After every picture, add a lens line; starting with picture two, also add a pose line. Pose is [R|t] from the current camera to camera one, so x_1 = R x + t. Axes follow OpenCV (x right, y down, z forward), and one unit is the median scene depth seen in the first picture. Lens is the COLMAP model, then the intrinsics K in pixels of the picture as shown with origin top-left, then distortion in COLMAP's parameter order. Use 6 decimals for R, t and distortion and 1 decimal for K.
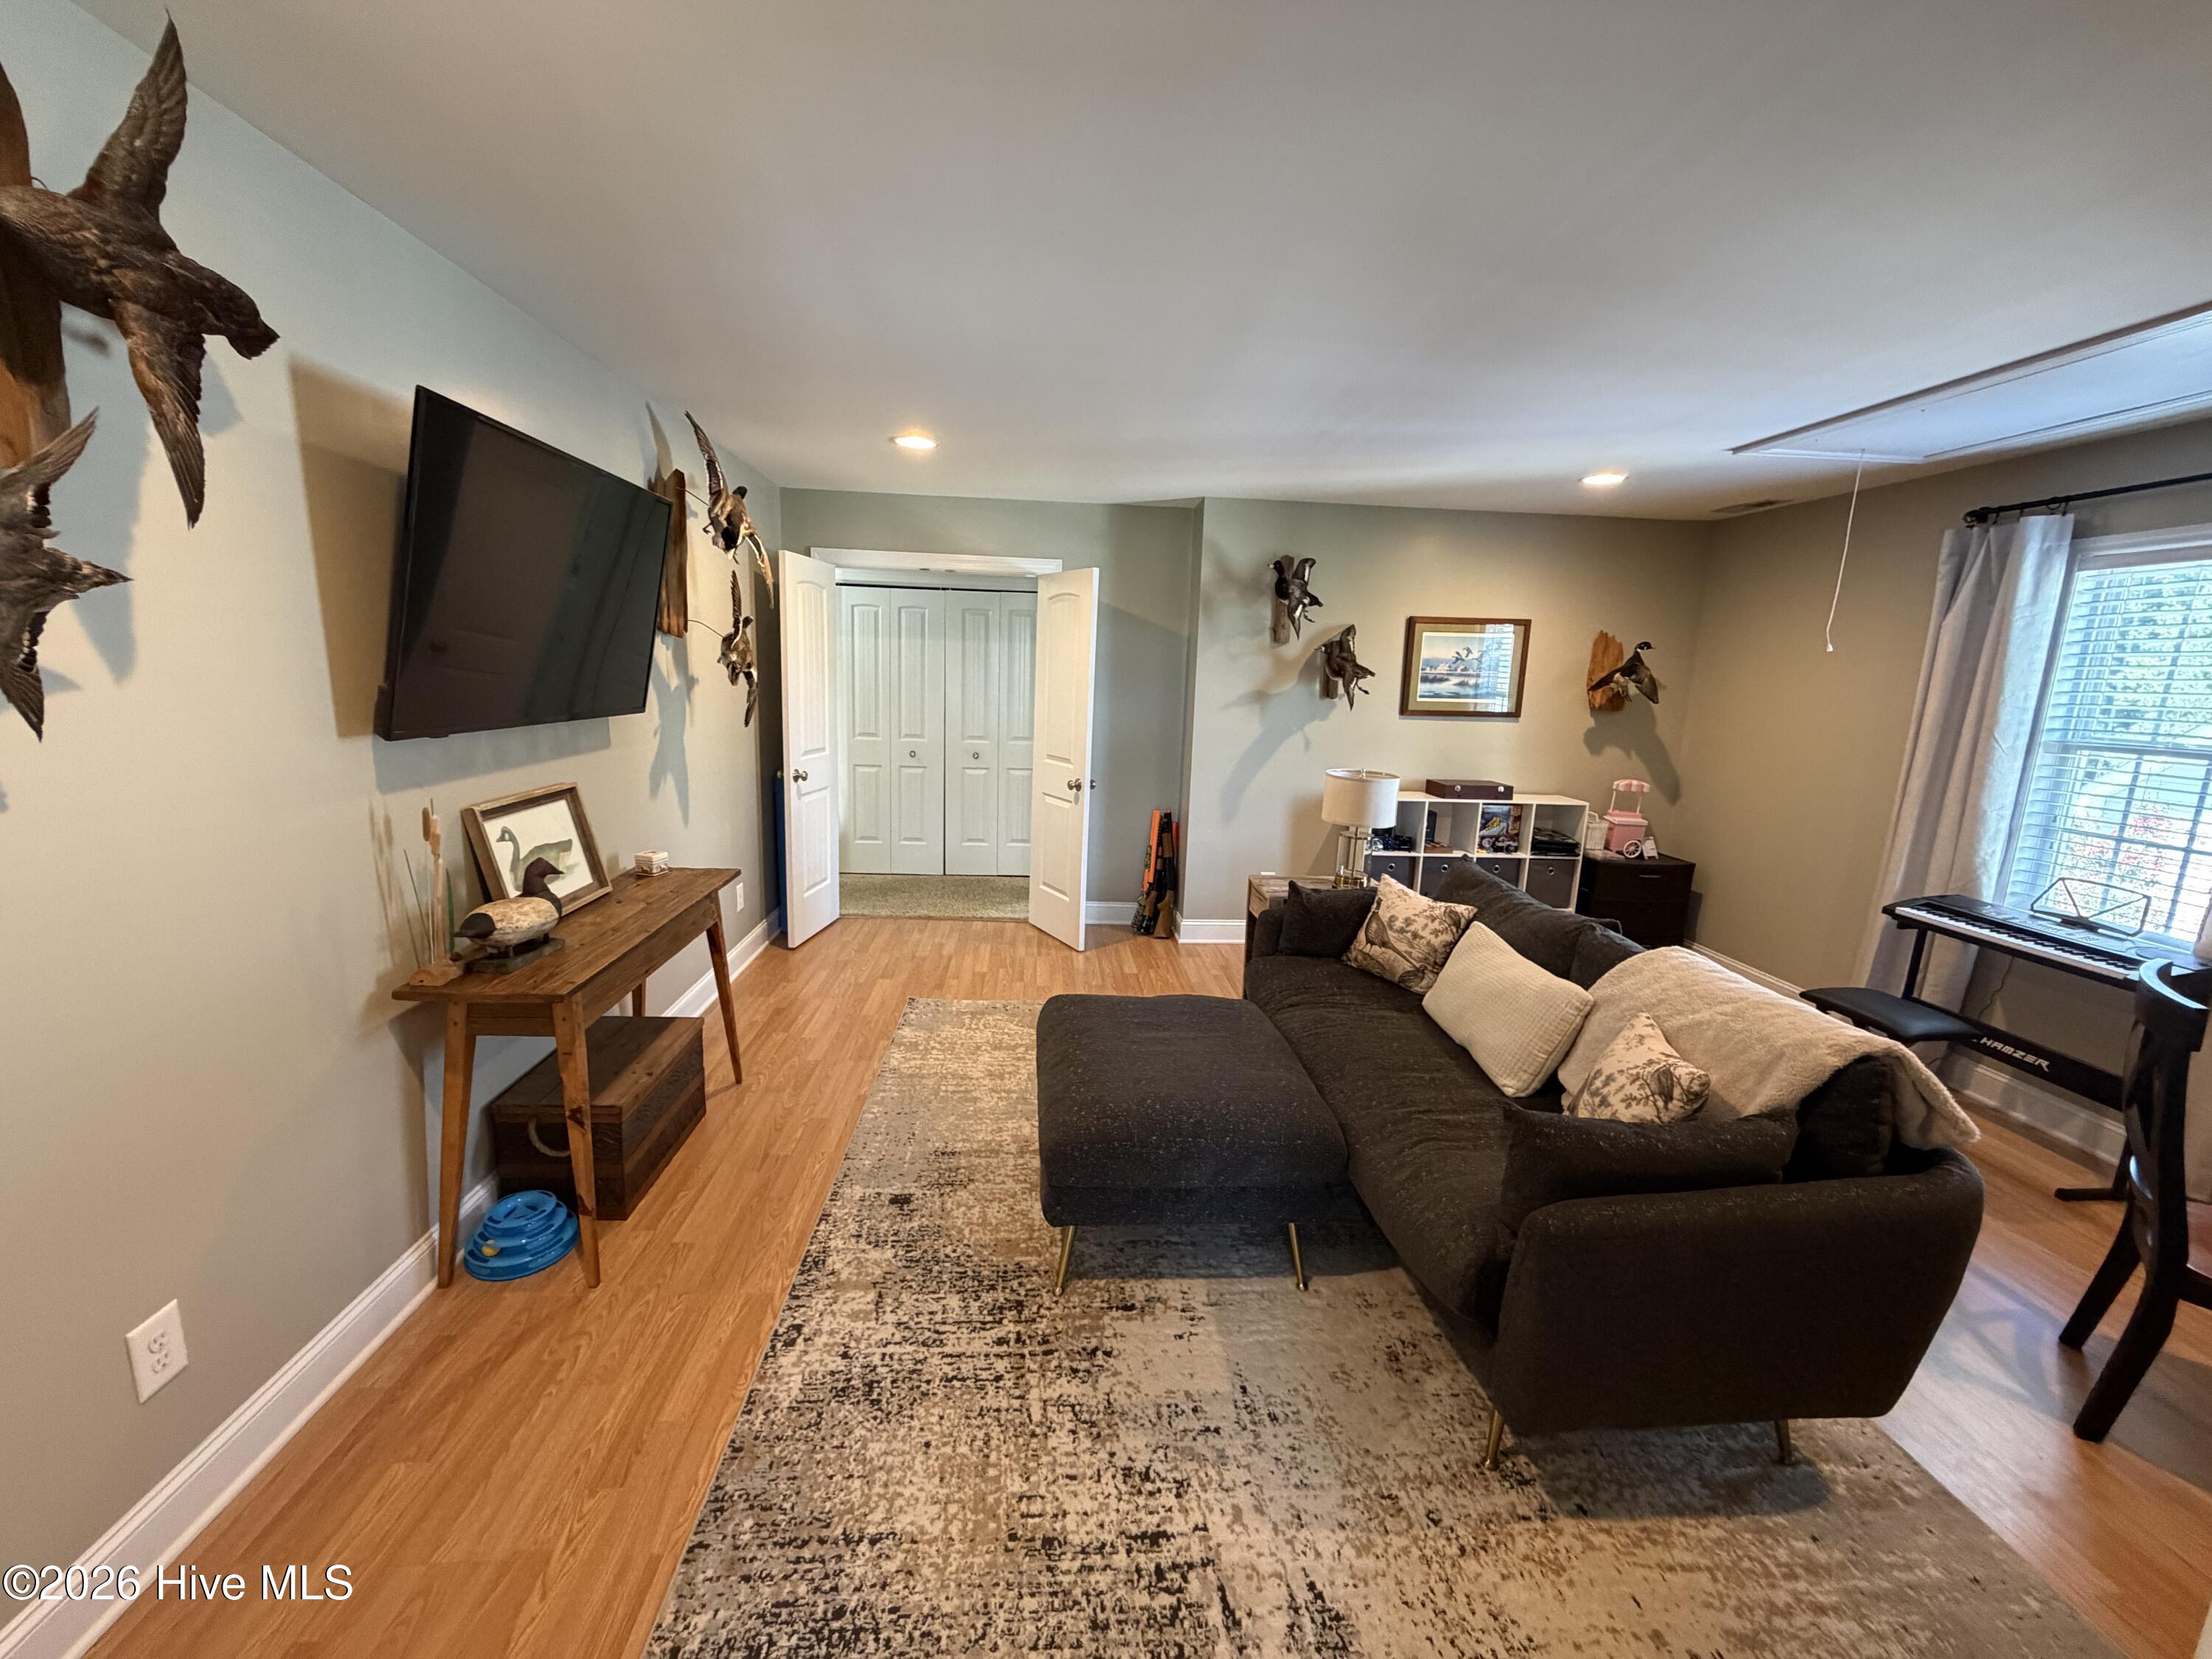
lens RADIAL K [[882.1, 0, 1096.3], [0, 882.1, 830.4], [0, 0, 1]] dist [-0.000465, 0.000024]
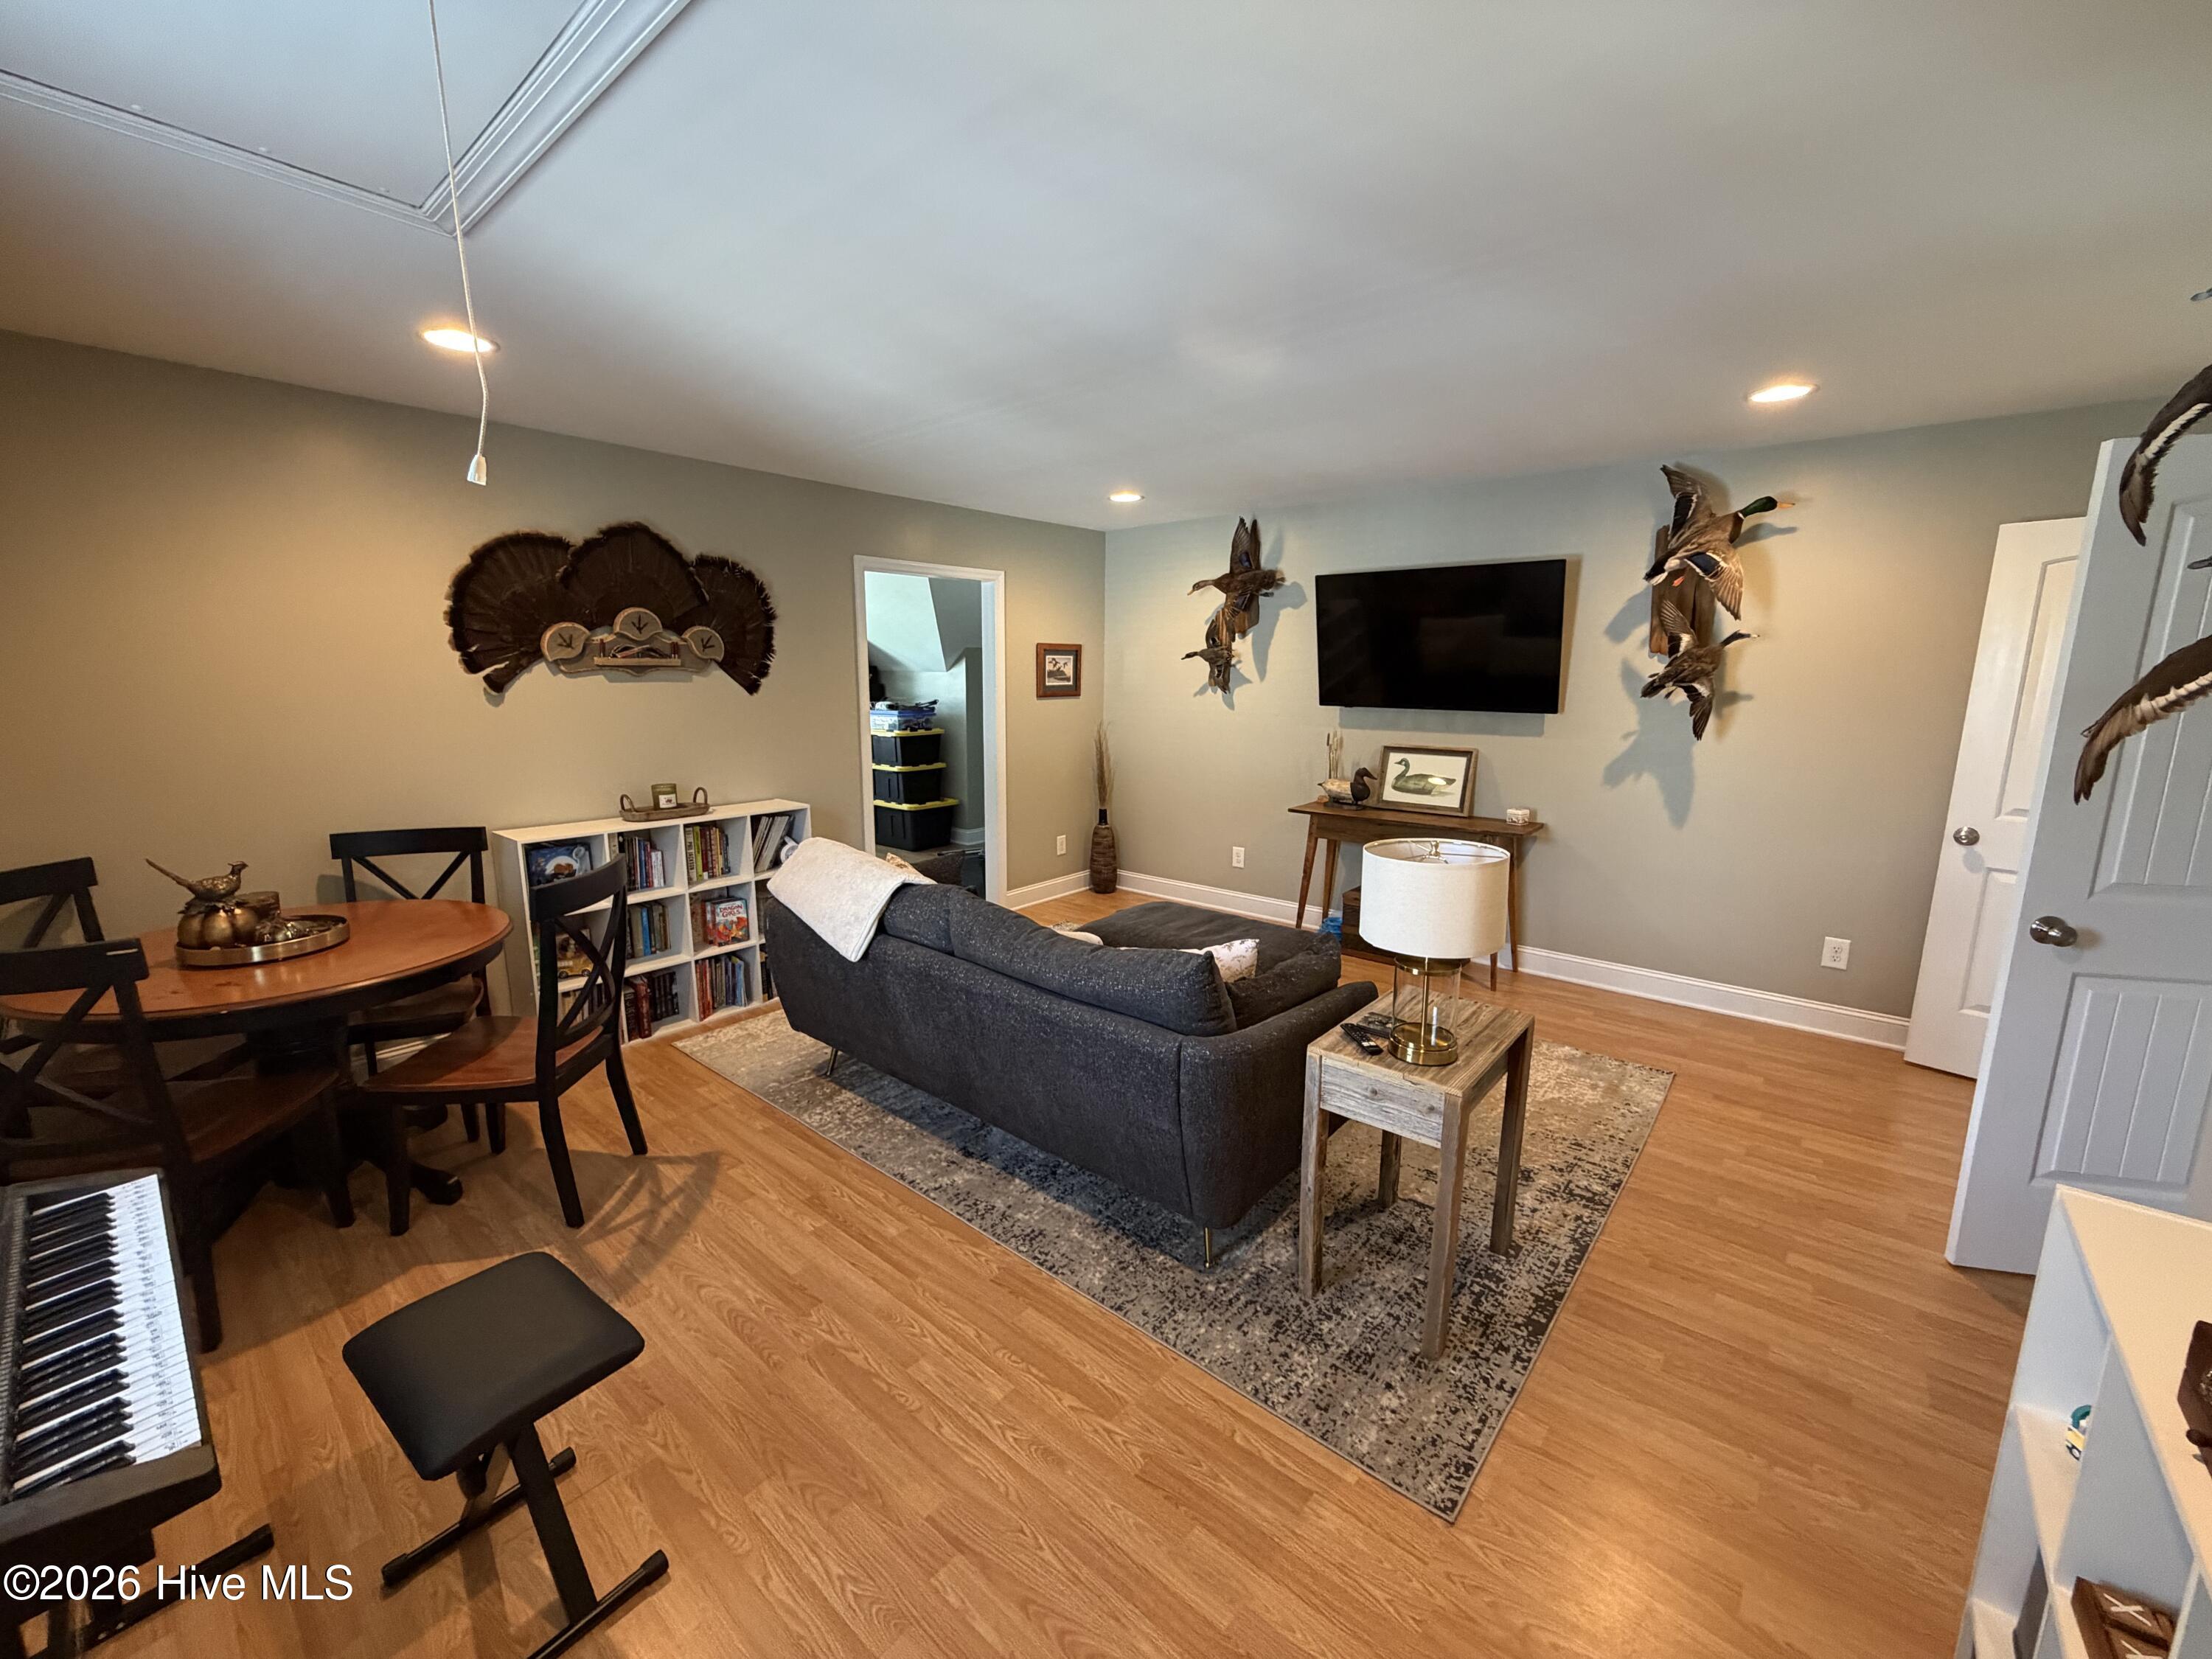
lens RADIAL K [[882.1, 0, 1101.7], [0, 882.1, 823.5], [0, 0, 1]] dist [-0.000465, 0.000024]
pose [[-0.694544, 0.085298, -0.714376, 0.981435], [-0.158632, 0.950353, 0.267702, -0.226382], [0.701744, 0.299254, -0.646531, 1.440387]]
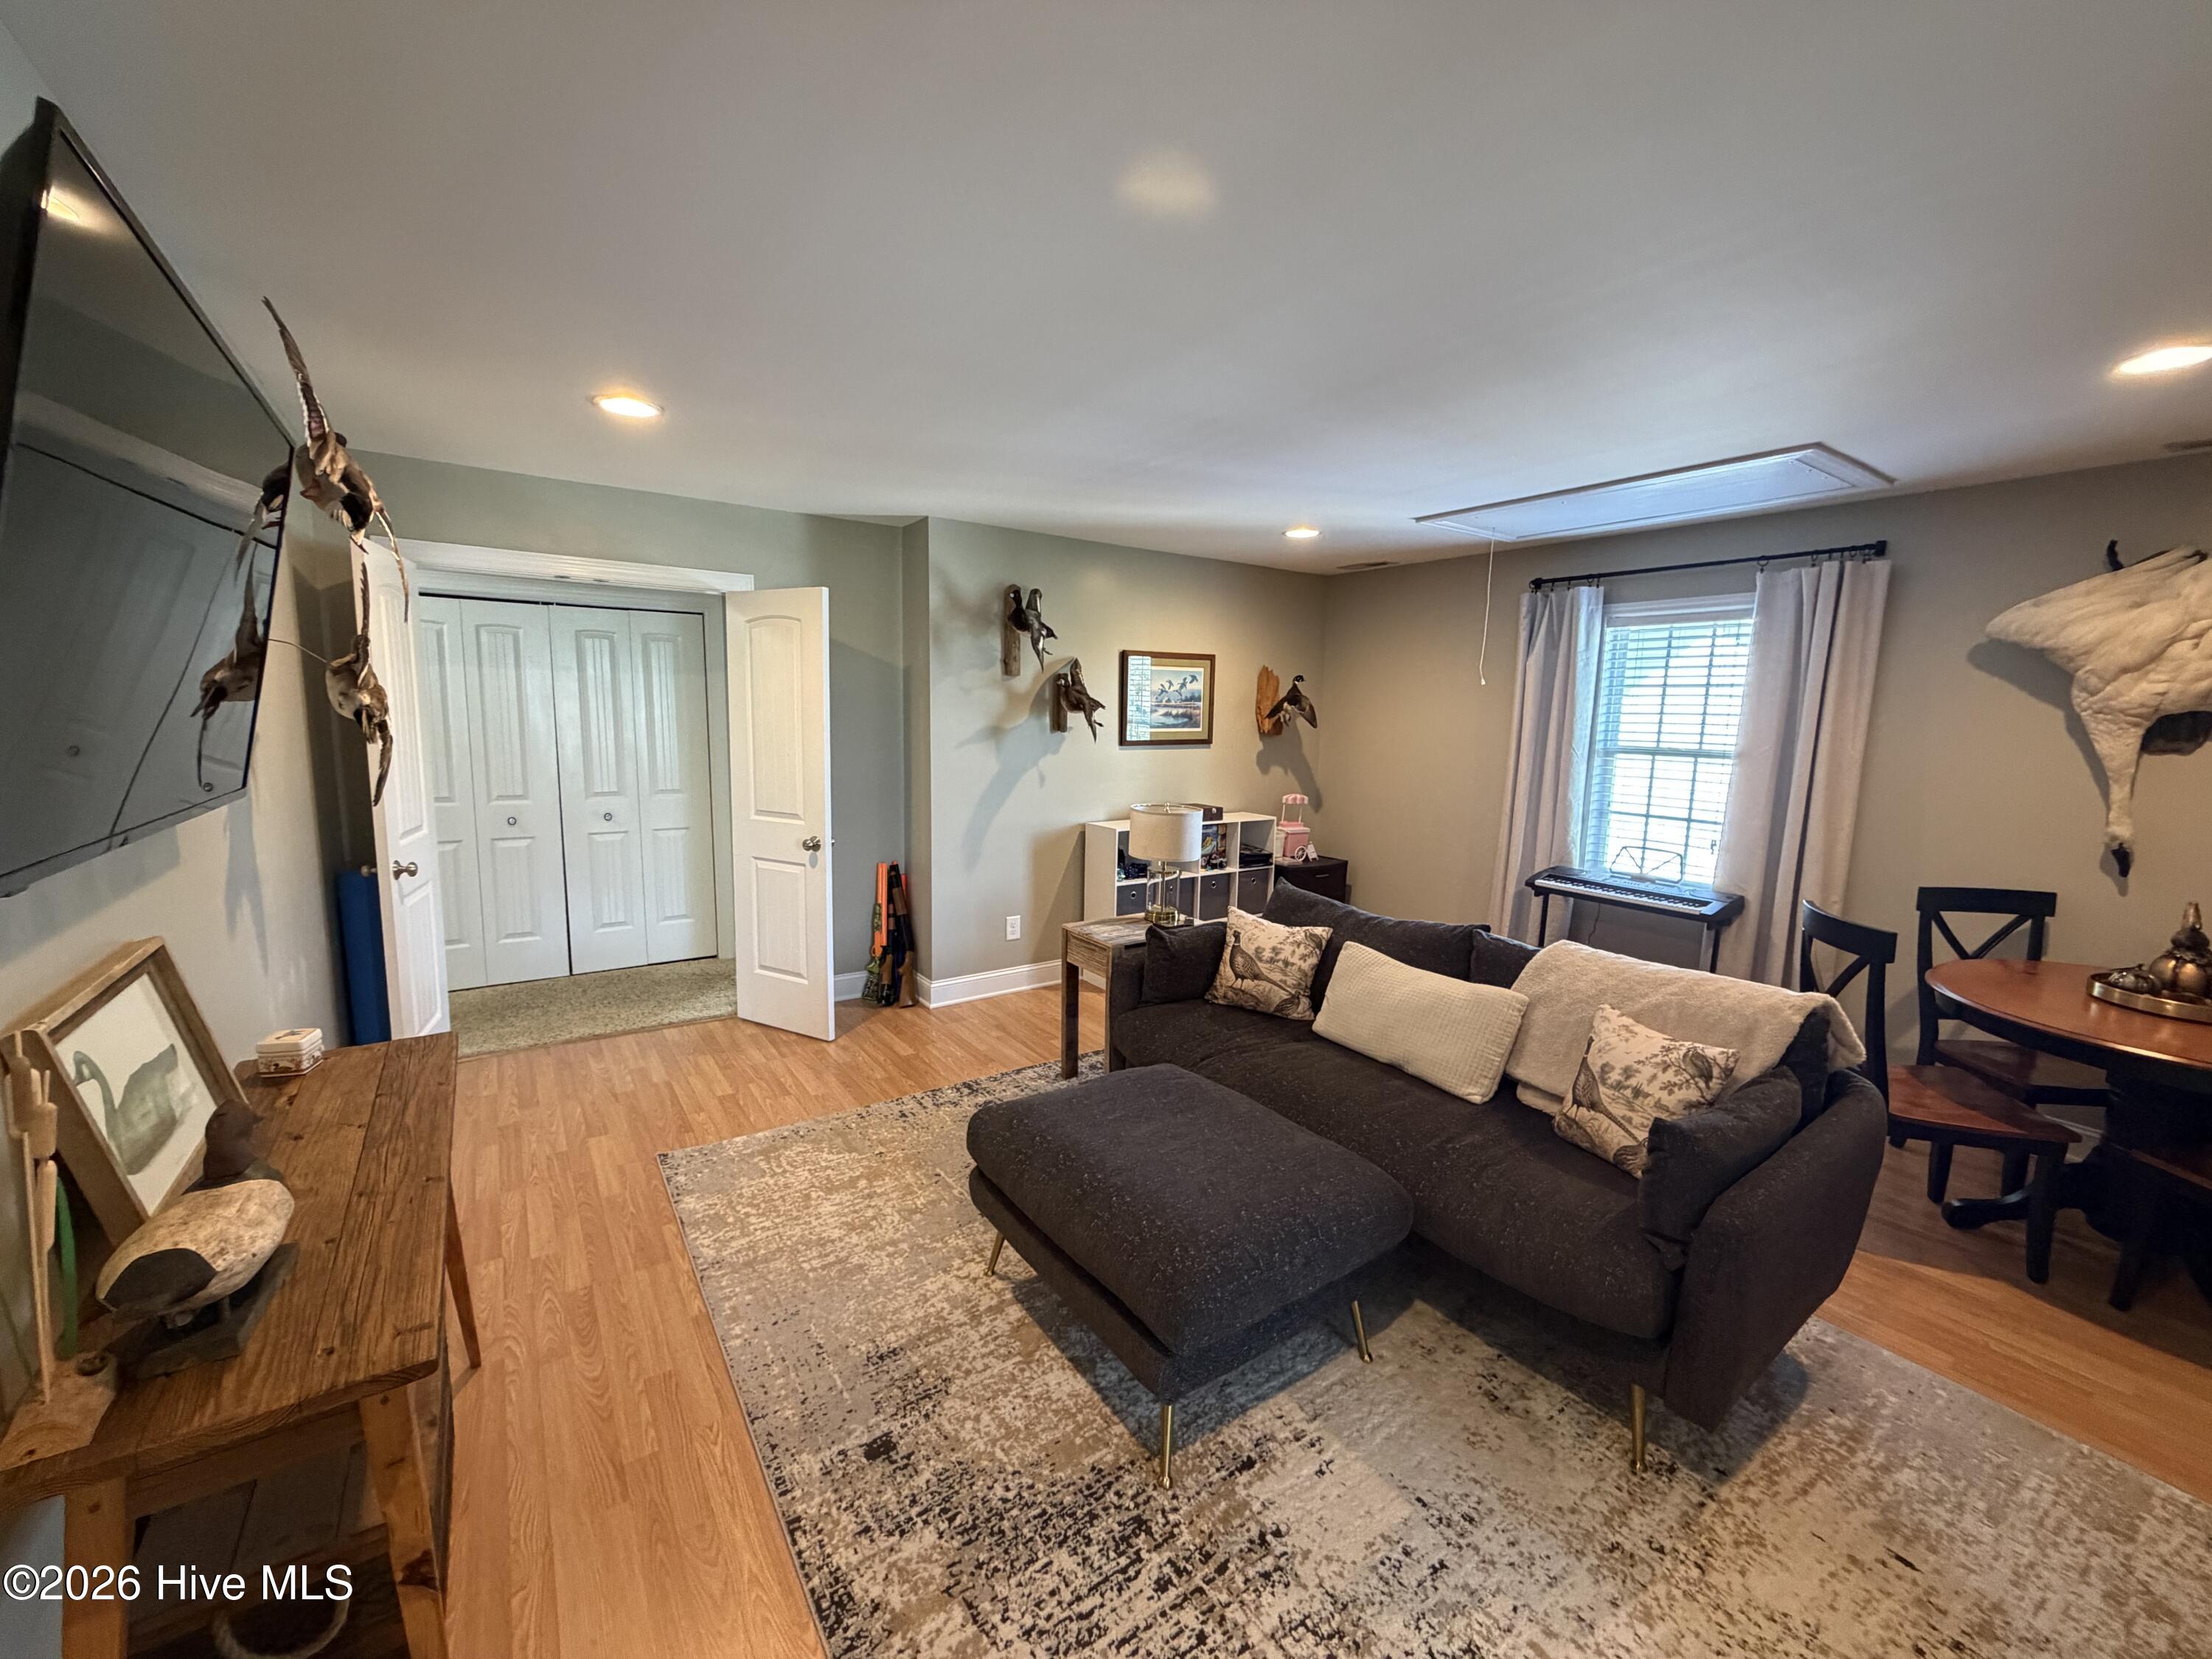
lens RADIAL K [[882.1, 0, 1097.7], [0, 882.1, 830.2], [0, 0, 1]] dist [-0.000465, 0.000024]
pose [[0.859141, -0.086487, 0.504378, -0.323321], [0.102173, 0.994761, -0.003464, -0.052133], [-0.501436, 0.054510, 0.863476, 0.217417]]
